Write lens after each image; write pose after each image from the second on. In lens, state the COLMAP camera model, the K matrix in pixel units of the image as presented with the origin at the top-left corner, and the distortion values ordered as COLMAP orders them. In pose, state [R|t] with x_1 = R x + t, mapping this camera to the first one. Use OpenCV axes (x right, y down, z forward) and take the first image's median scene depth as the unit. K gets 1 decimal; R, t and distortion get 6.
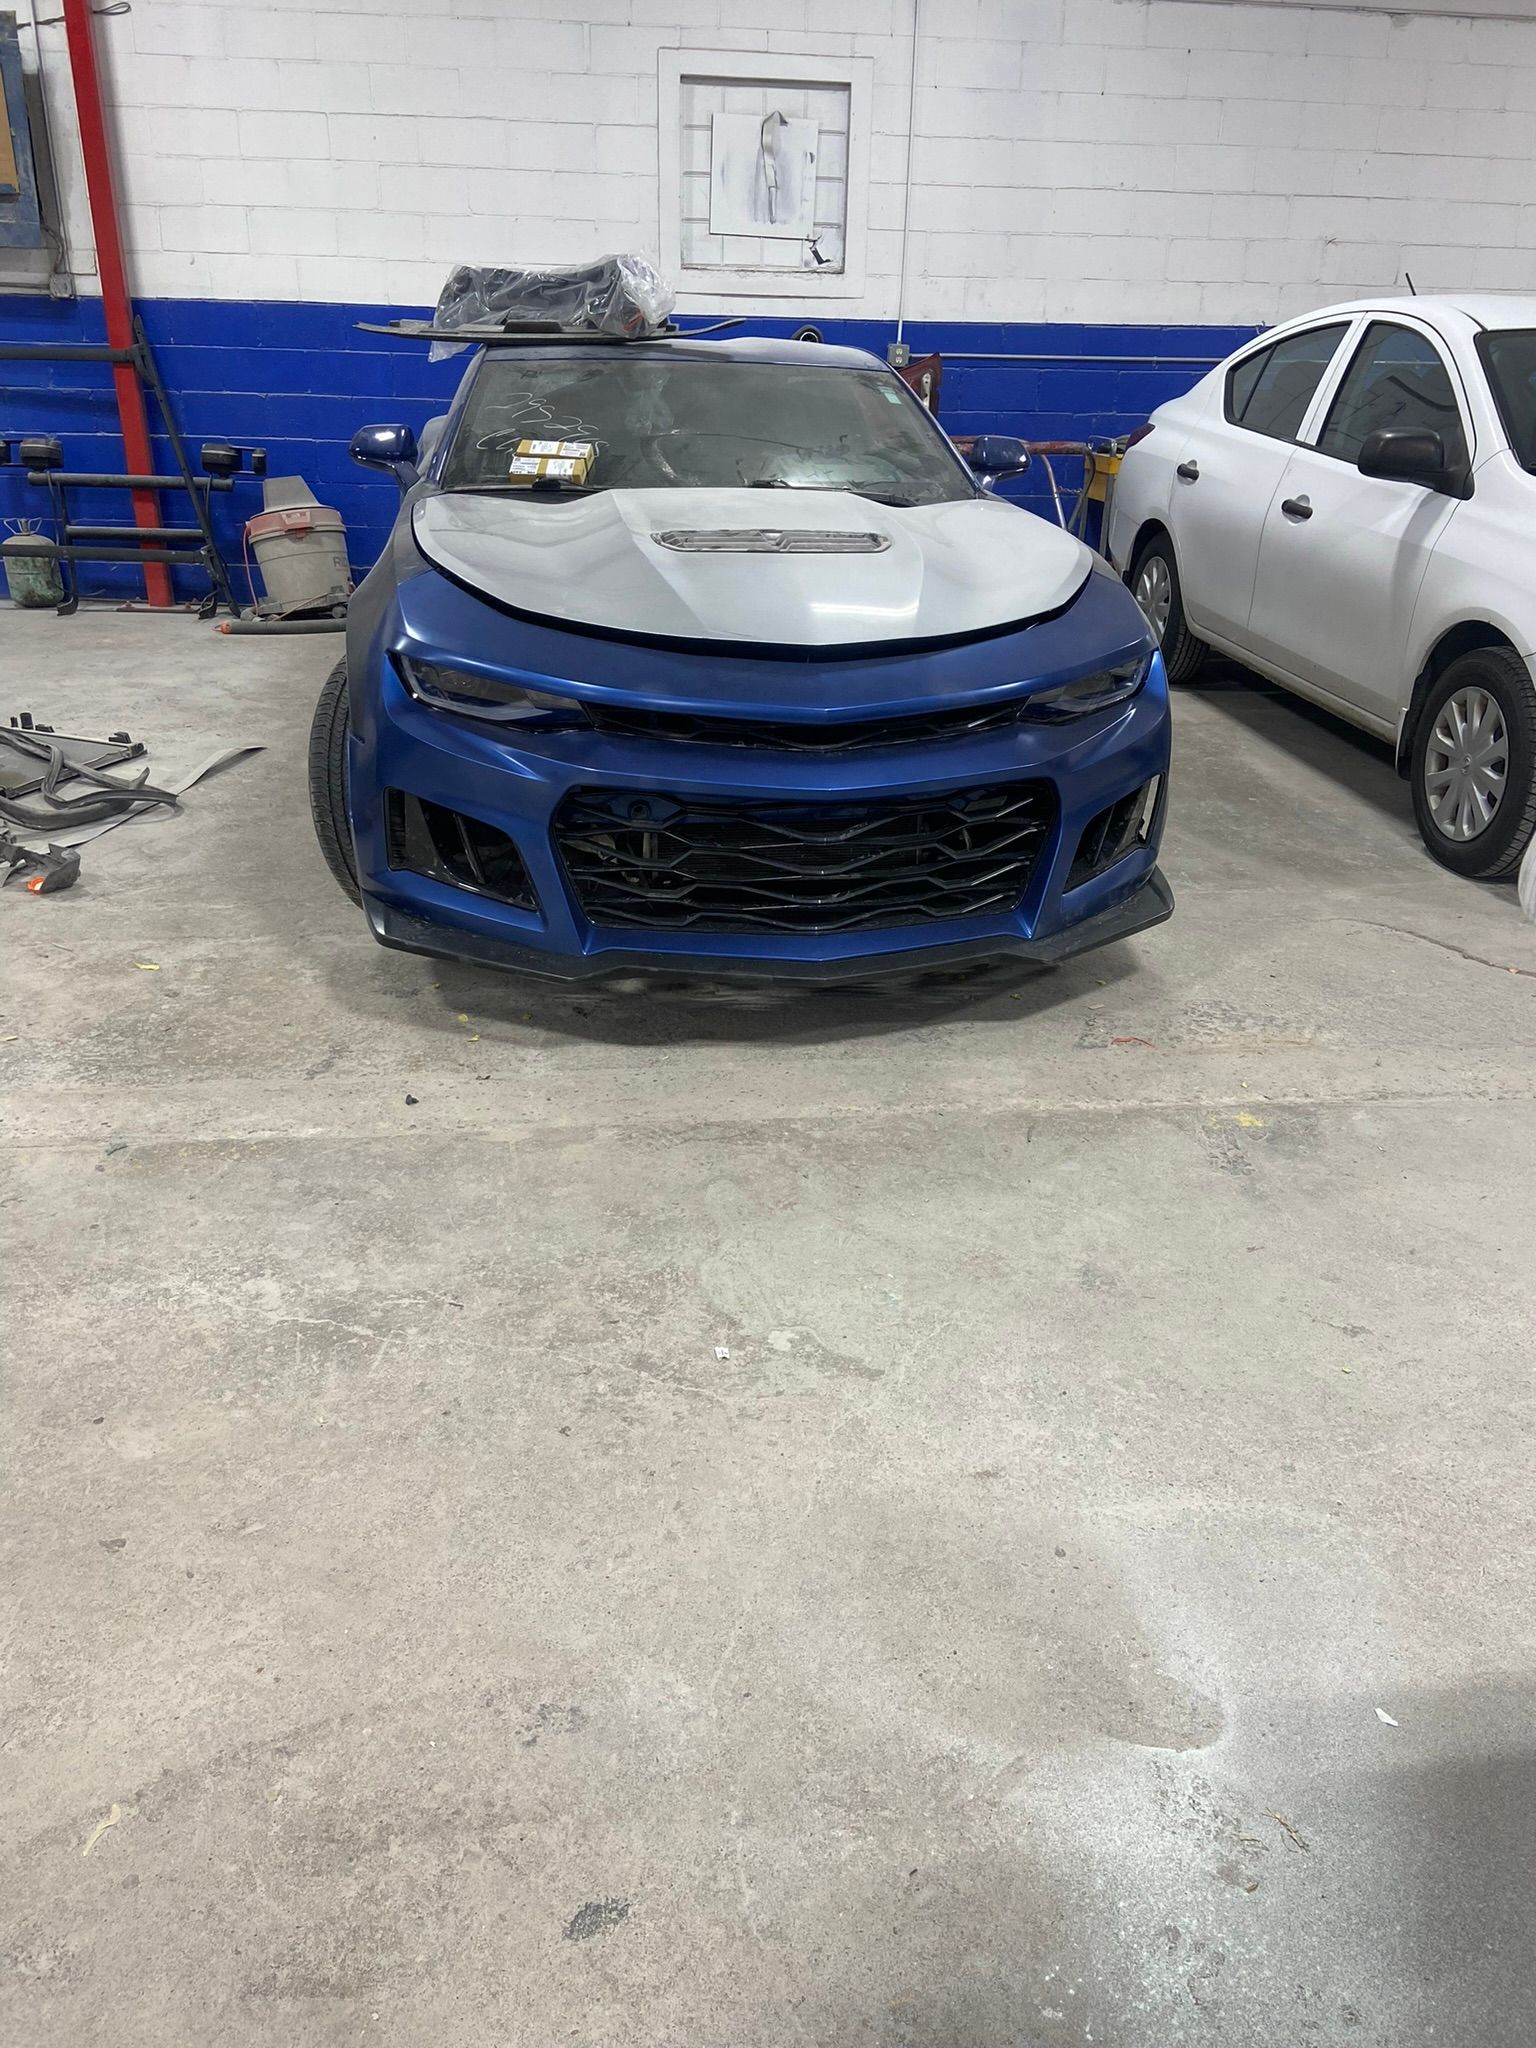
lens RADIAL K [[1511.2, 0, 768.0], [0, 1511.2, 1024.0], [0, 0, 1]] dist [0.113955, -0.132310]
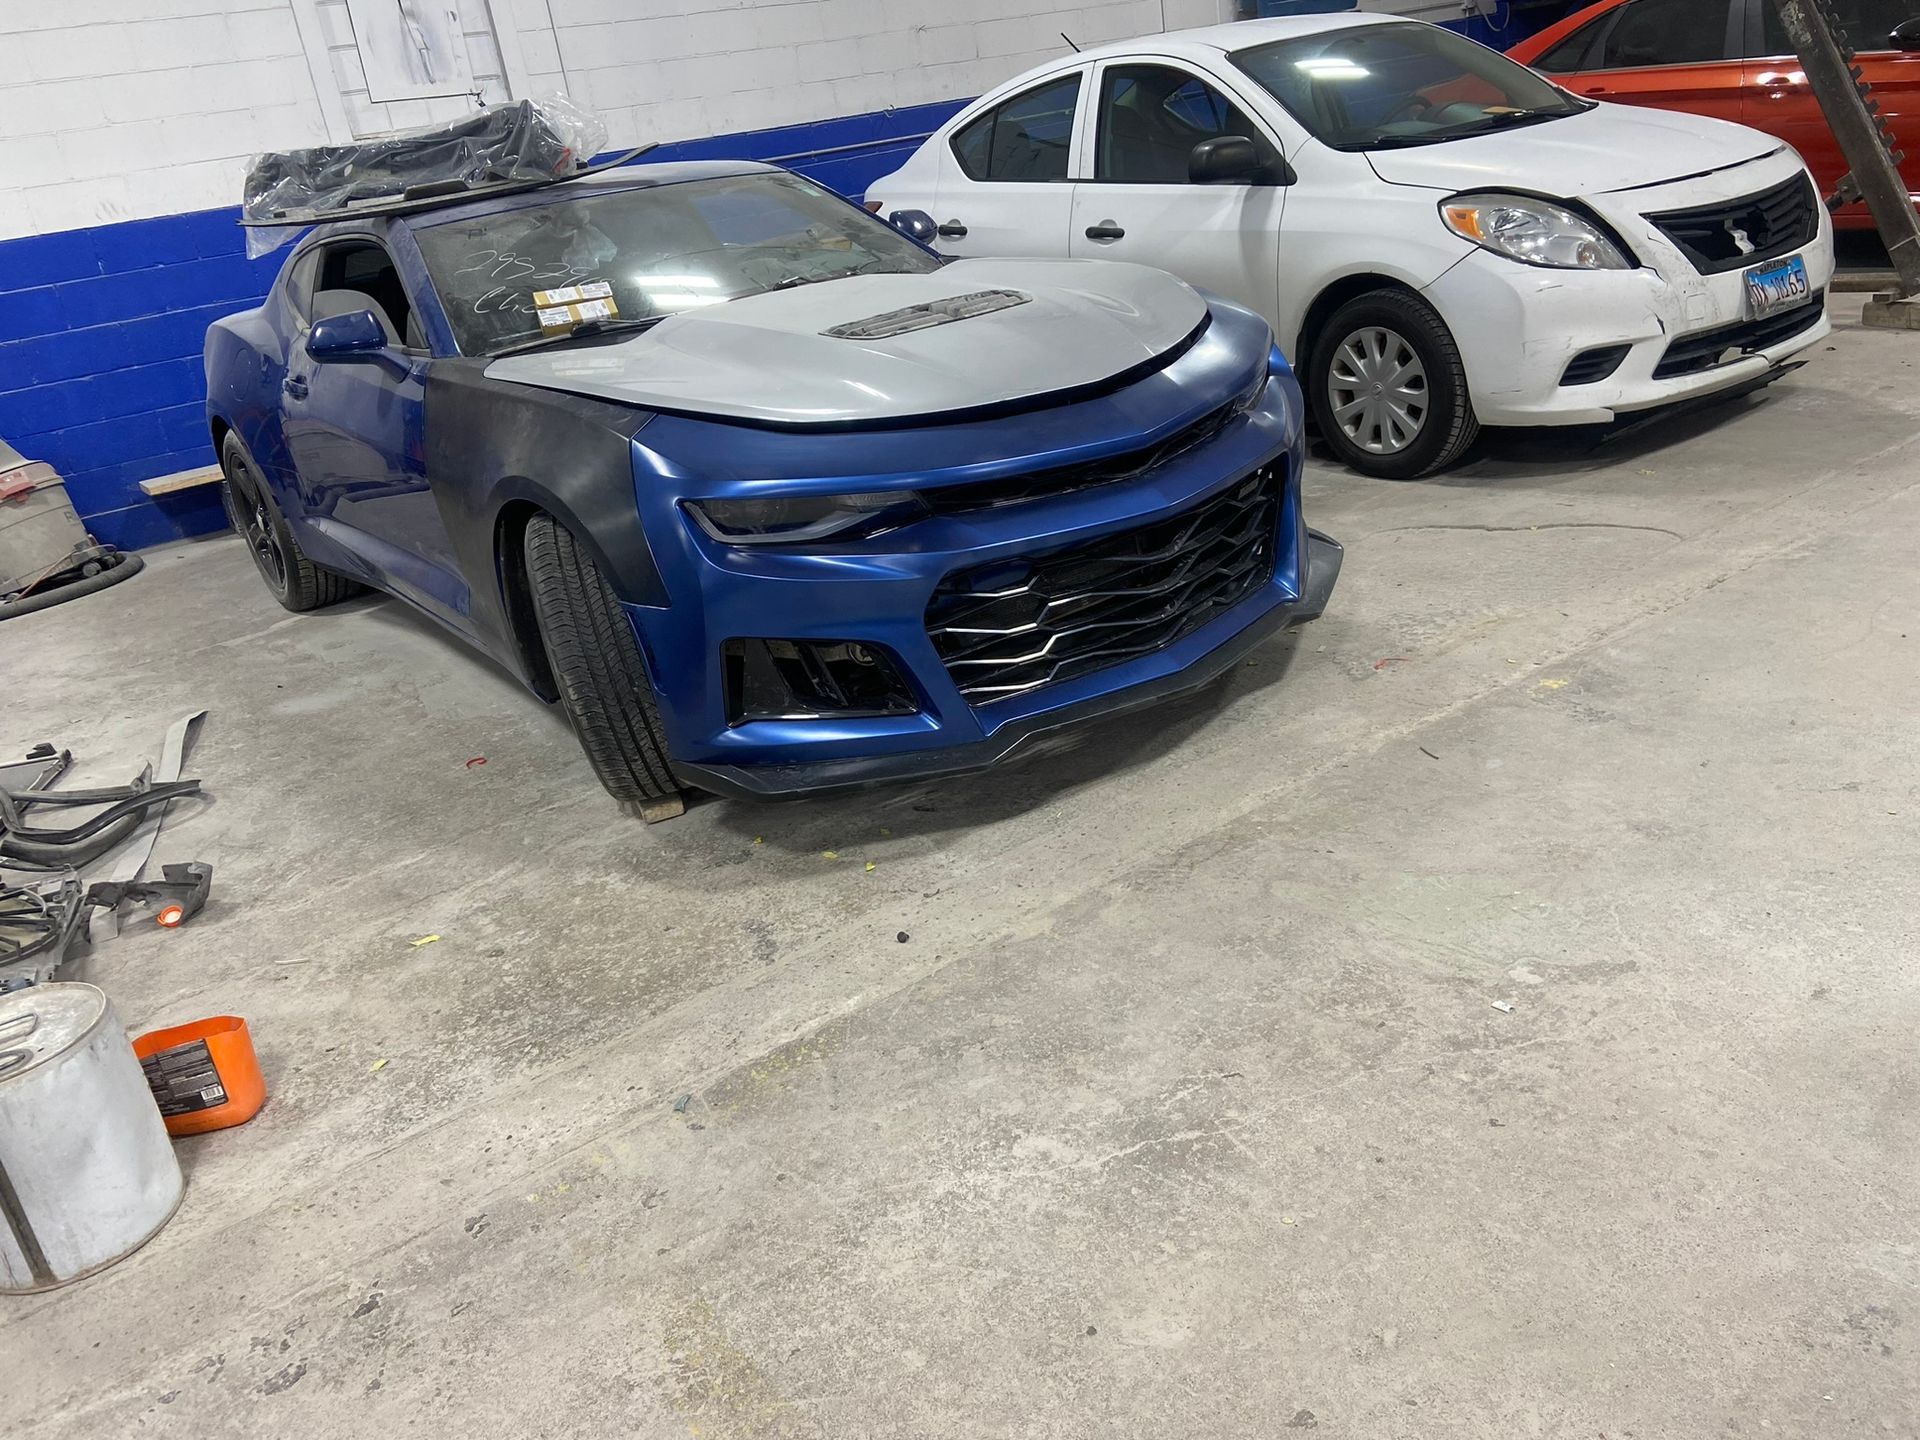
lens RADIAL K [[1416.7, 0, 960.0], [0, 1416.7, 720.0], [0, 0, 1]] dist [0.113955, -0.132310]
pose [[0.872486, -0.318162, 0.370865, -0.342633], [0.338175, 0.941010, 0.011703, -0.052599], [-0.352711, 0.115206, 0.928613, 0.109423]]
